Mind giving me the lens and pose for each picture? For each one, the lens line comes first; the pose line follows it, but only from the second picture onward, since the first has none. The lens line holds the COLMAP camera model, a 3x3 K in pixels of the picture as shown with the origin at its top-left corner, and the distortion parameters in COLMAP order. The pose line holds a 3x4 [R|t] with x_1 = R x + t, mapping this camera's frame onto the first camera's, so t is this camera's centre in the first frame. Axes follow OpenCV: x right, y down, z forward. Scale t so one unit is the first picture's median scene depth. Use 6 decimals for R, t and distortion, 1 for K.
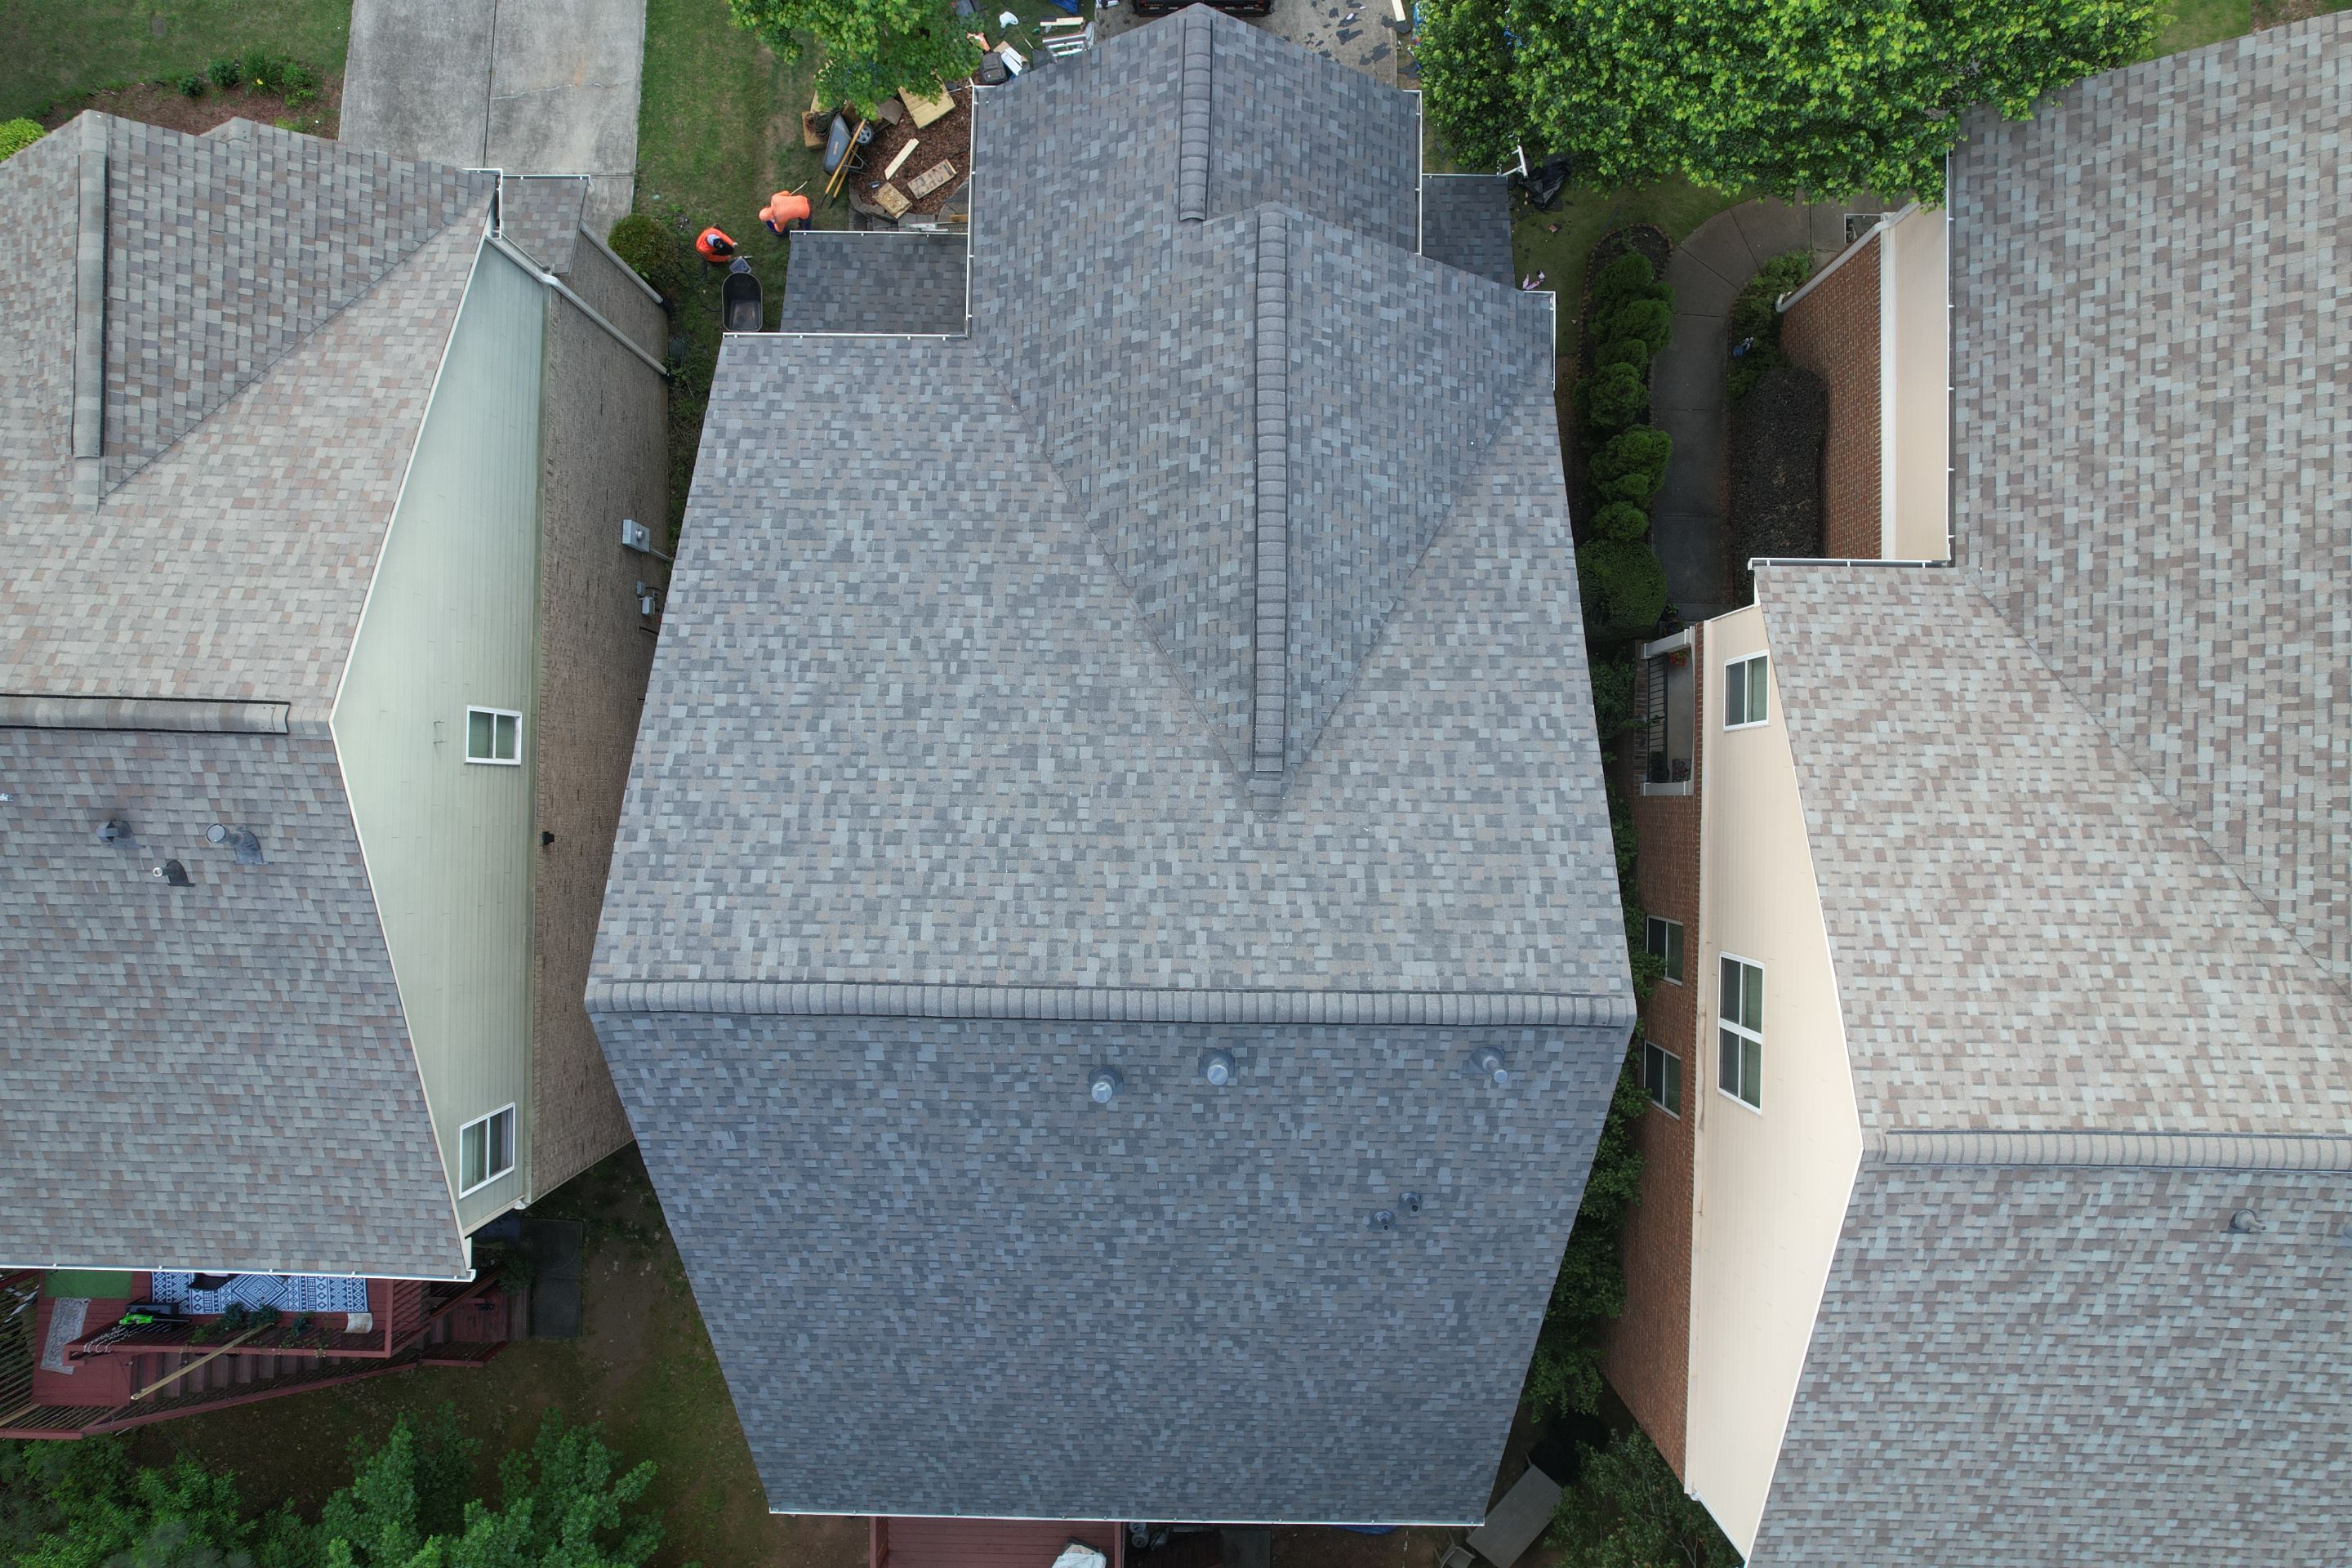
lens RADIAL K [[1508.4, 0, 1181.8], [0, 1508.4, 783.1], [0, 0, 1]] dist [-0.081827, 0.075866]
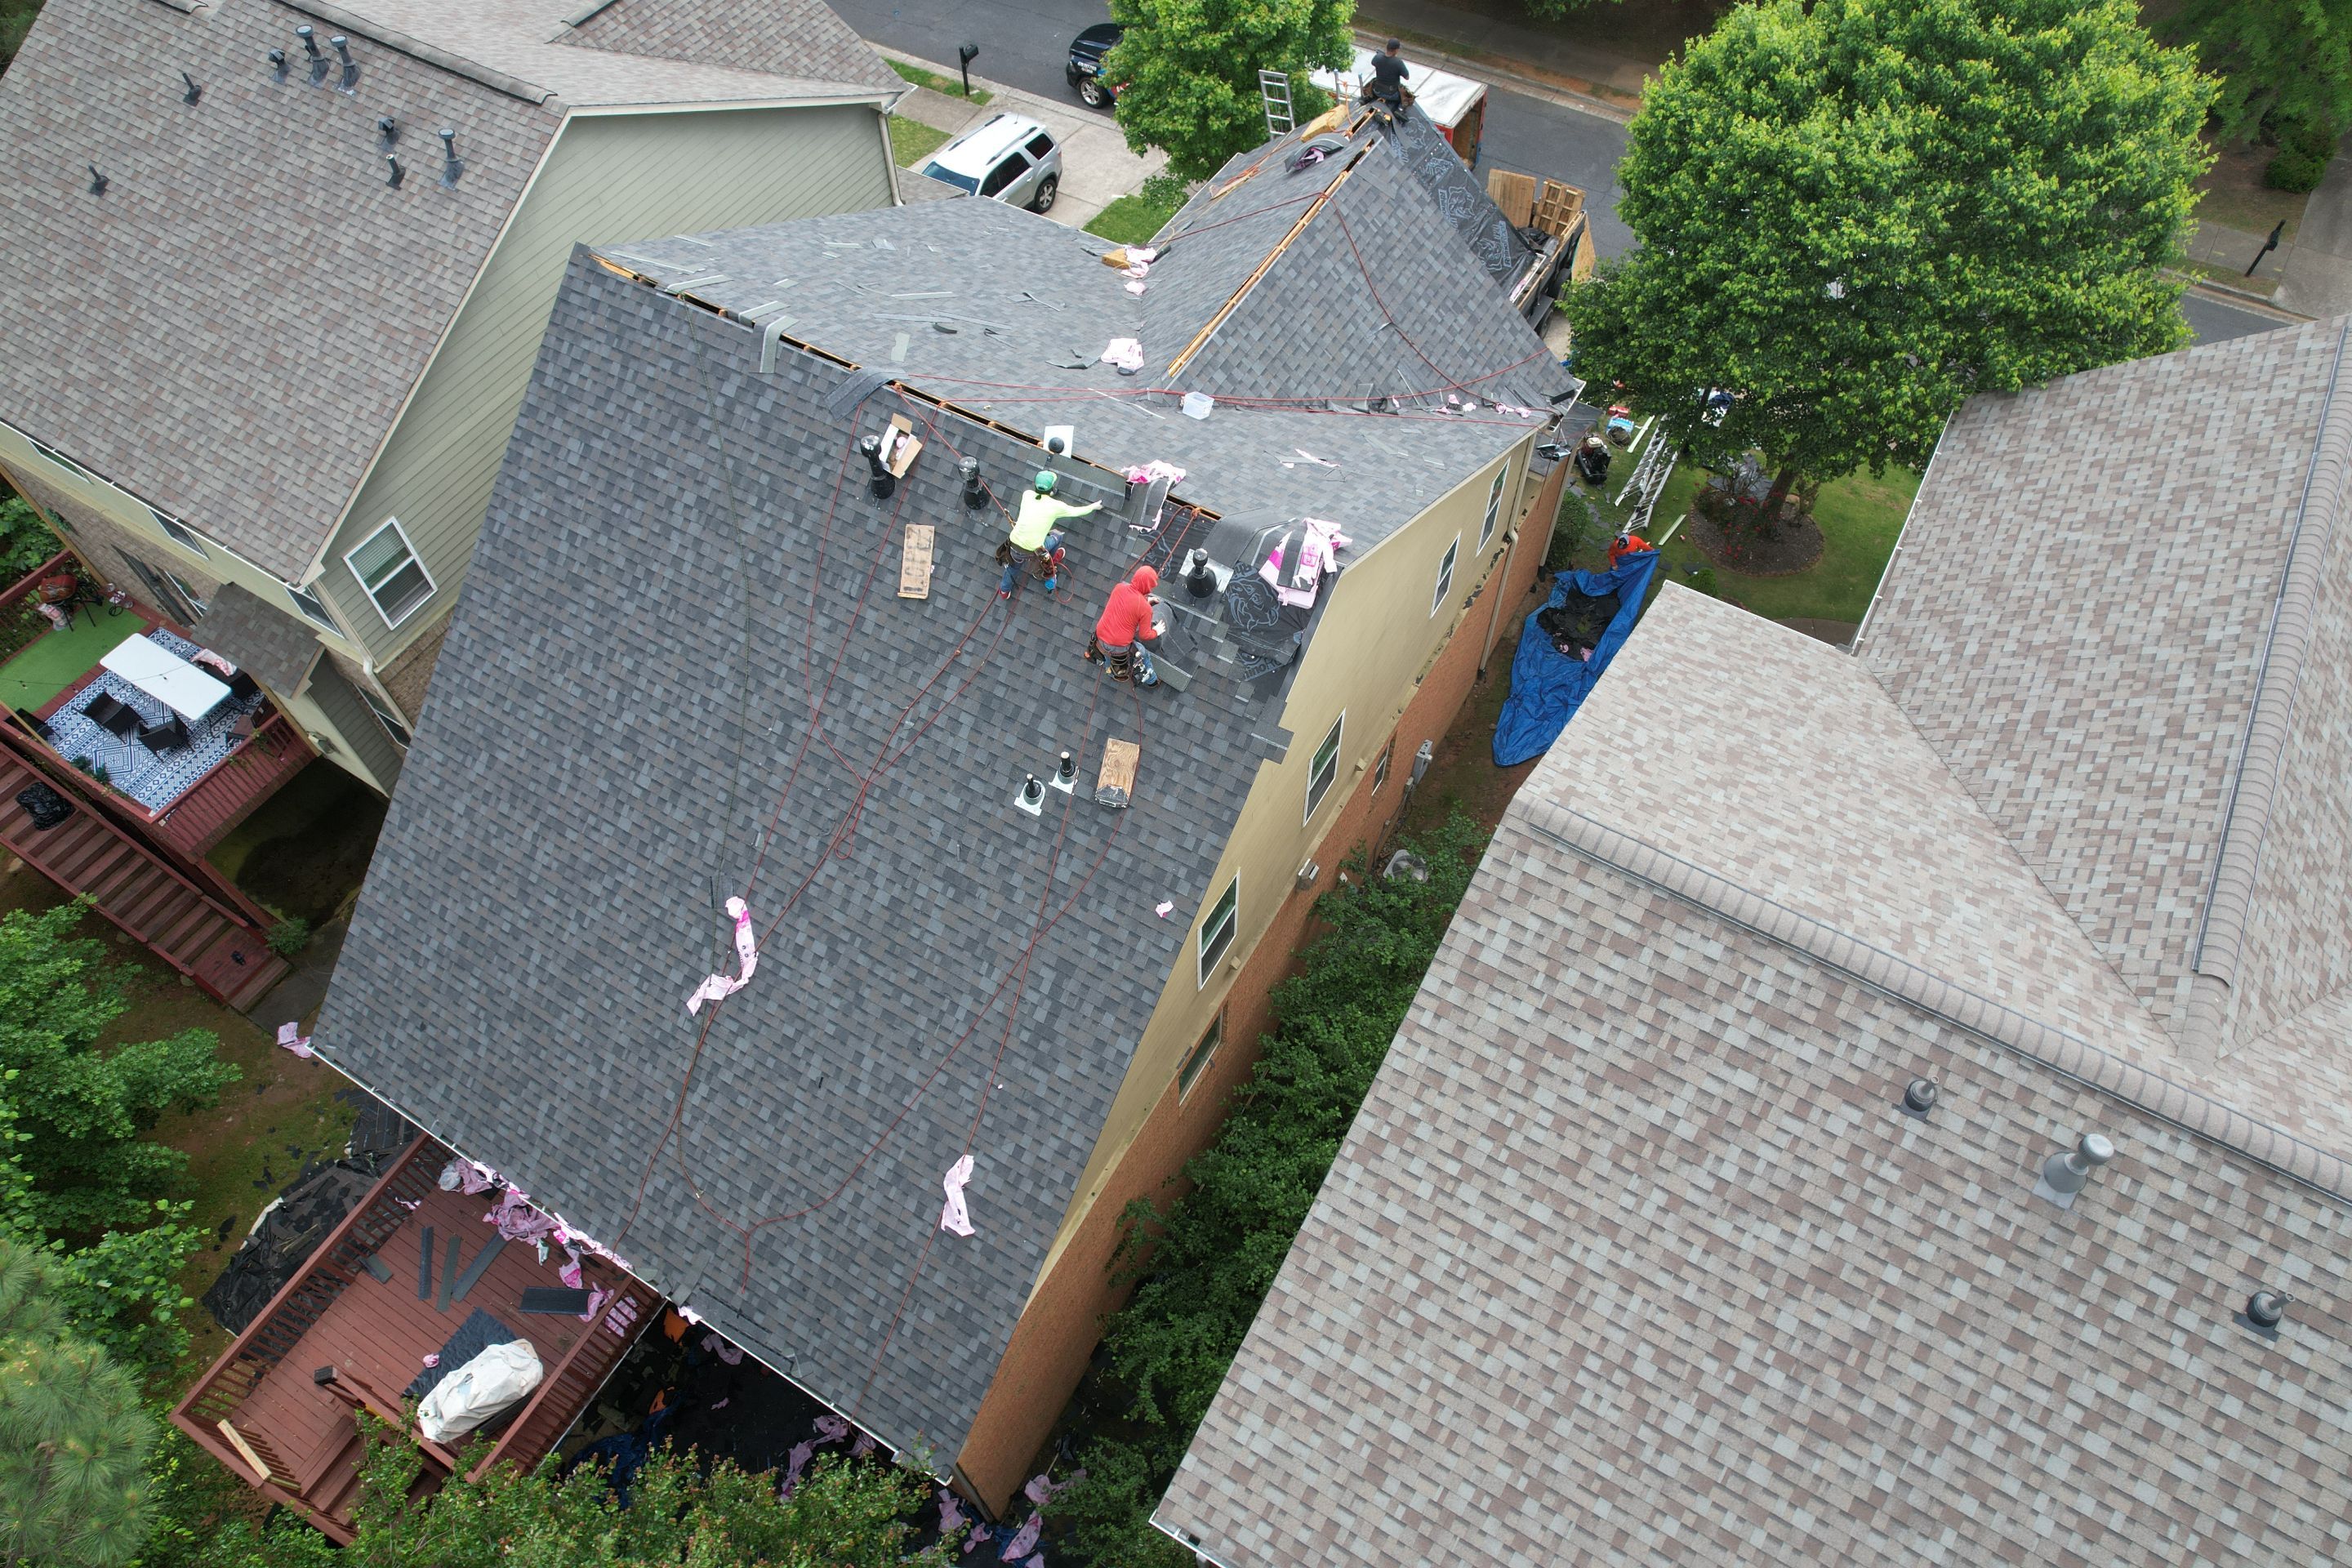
lens RADIAL K [[1508.4, 0, 1181.0], [0, 1508.4, 781.6], [0, 0, 1]] dist [-0.081827, 0.075866]
pose [[0.868490, 0.409102, -0.279930, 0.481174], [-0.495663, 0.724141, -0.479518, 0.699236], [0.006537, 0.555208, 0.831686, 0.208482]]
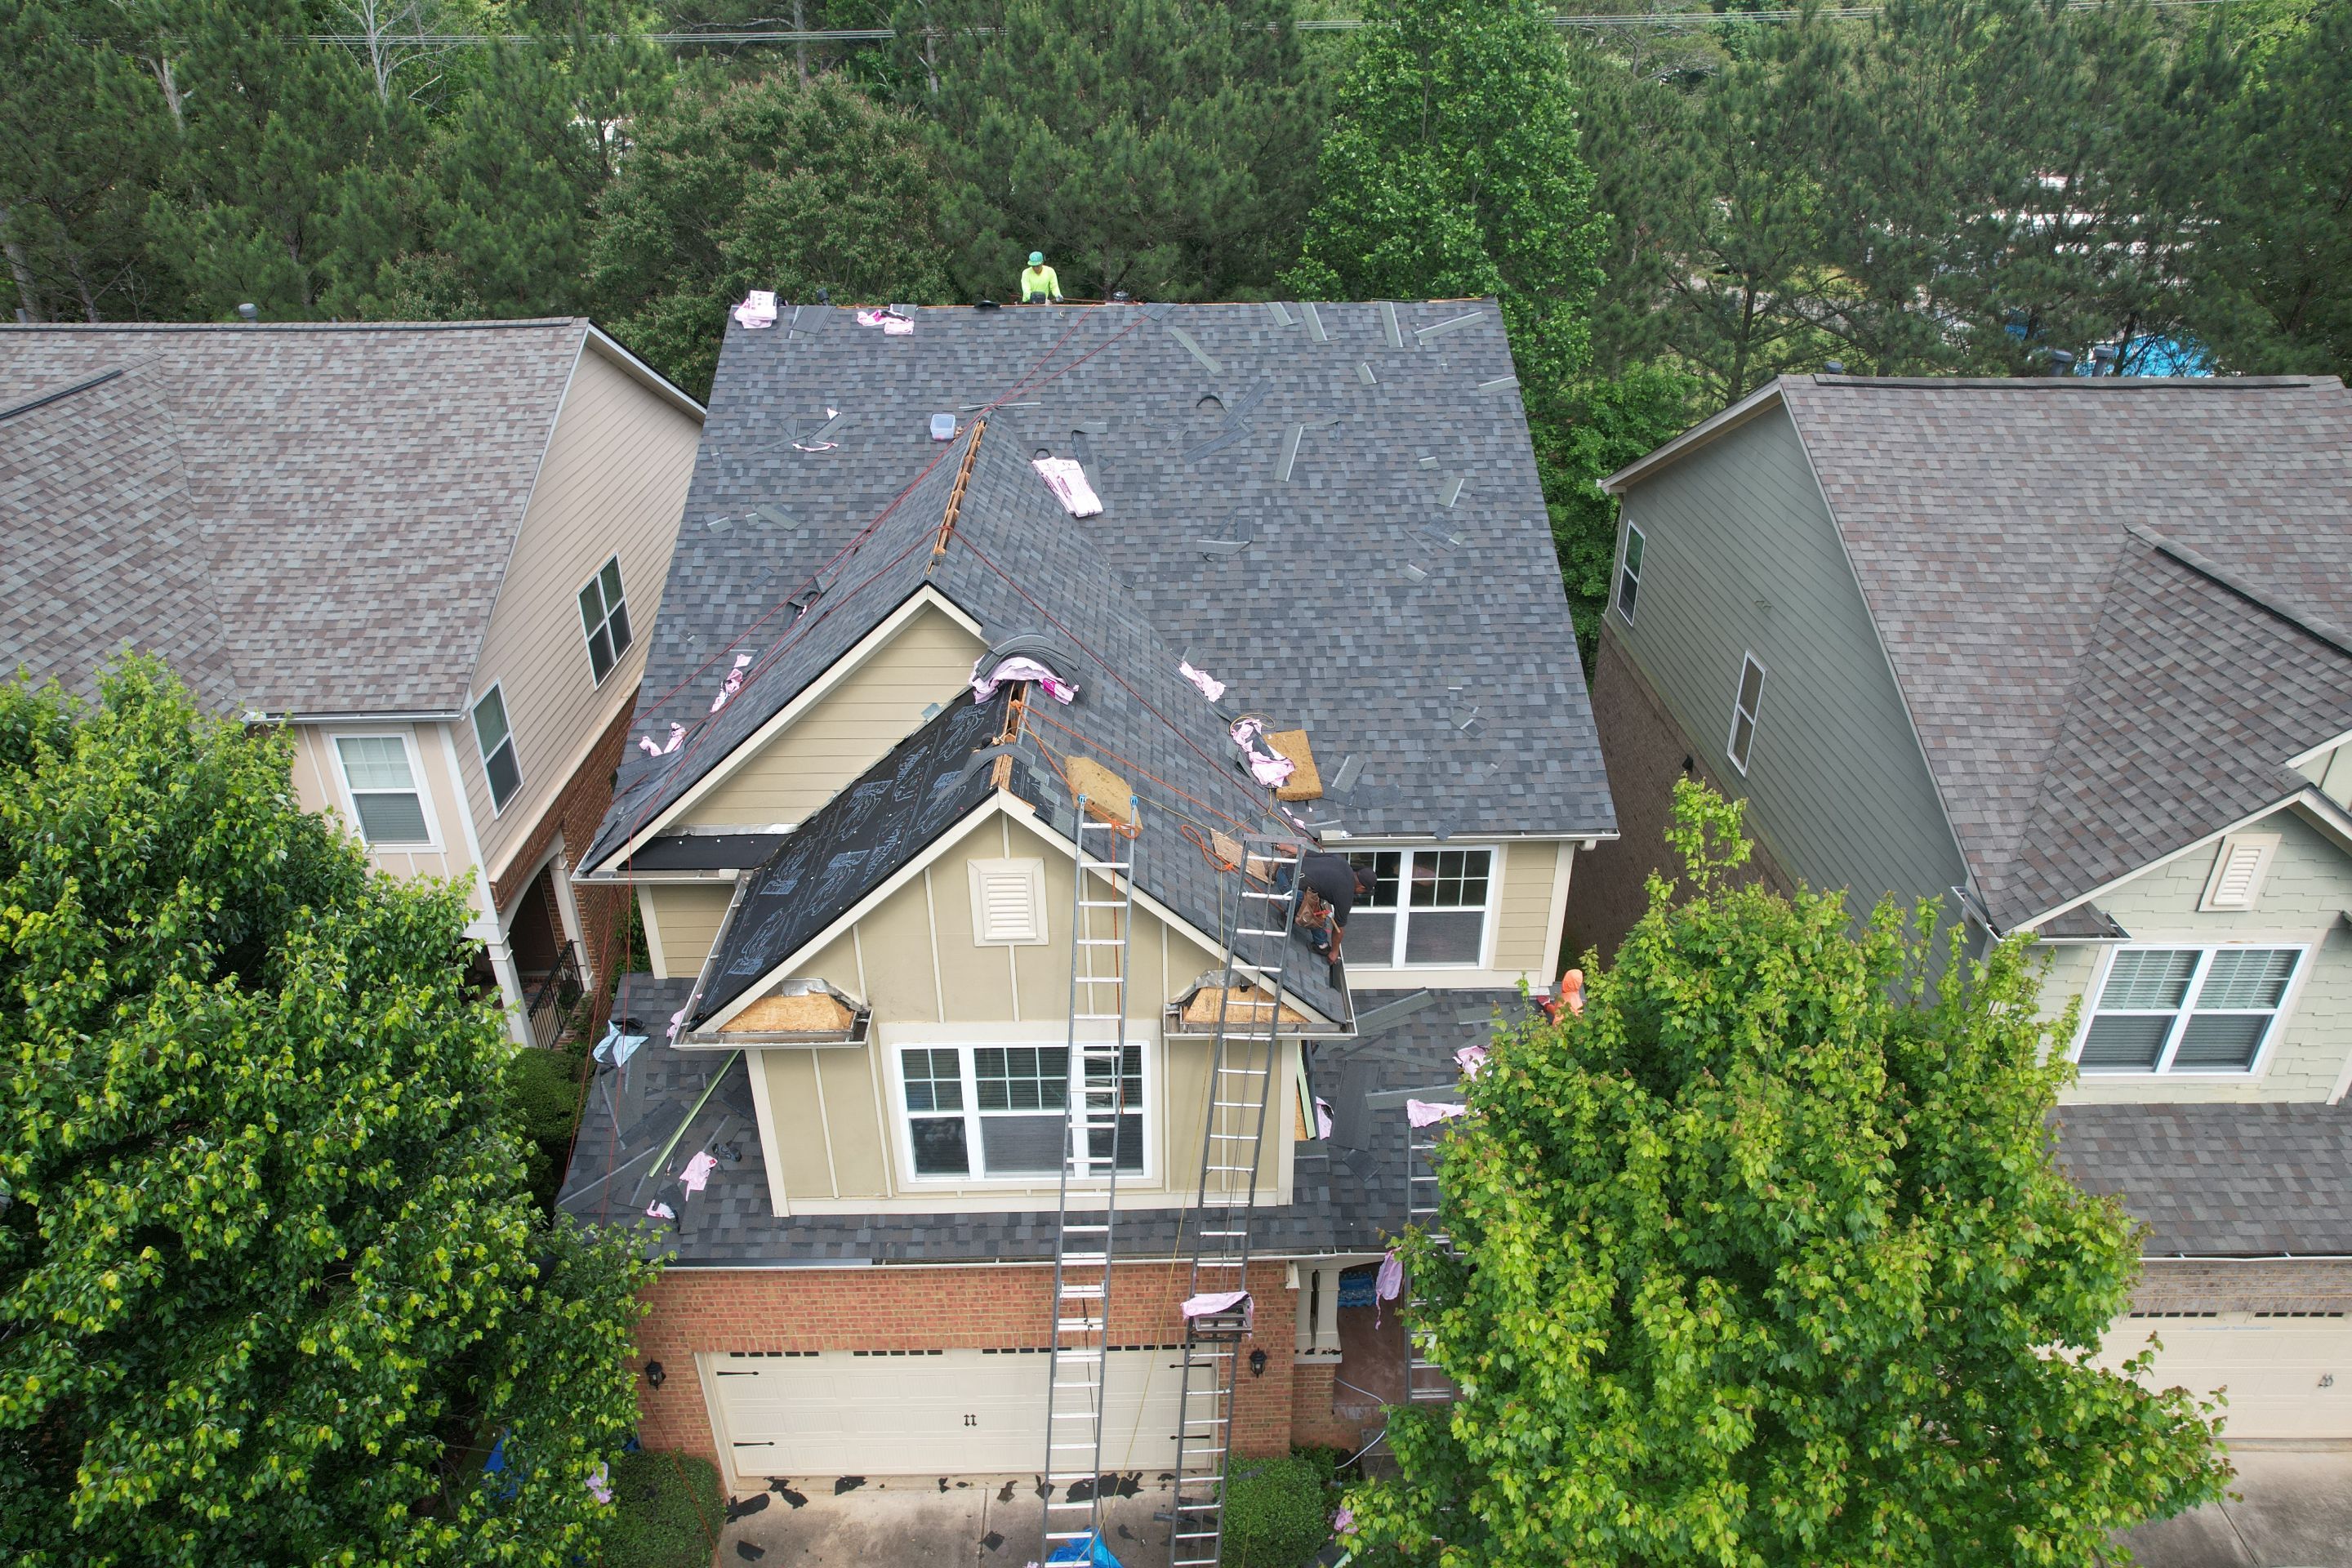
lens RADIAL K [[1497.0, 0, 1177.0], [0, 1497.0, 786.8], [0, 0, 1]] dist [-0.080226, 0.073158]
pose [[-0.999387, 0.024884, -0.024636, -0.053779], [-0.033370, -0.463568, 0.885433, -1.113189], [0.010613, 0.885712, 0.464114, 0.670352]]
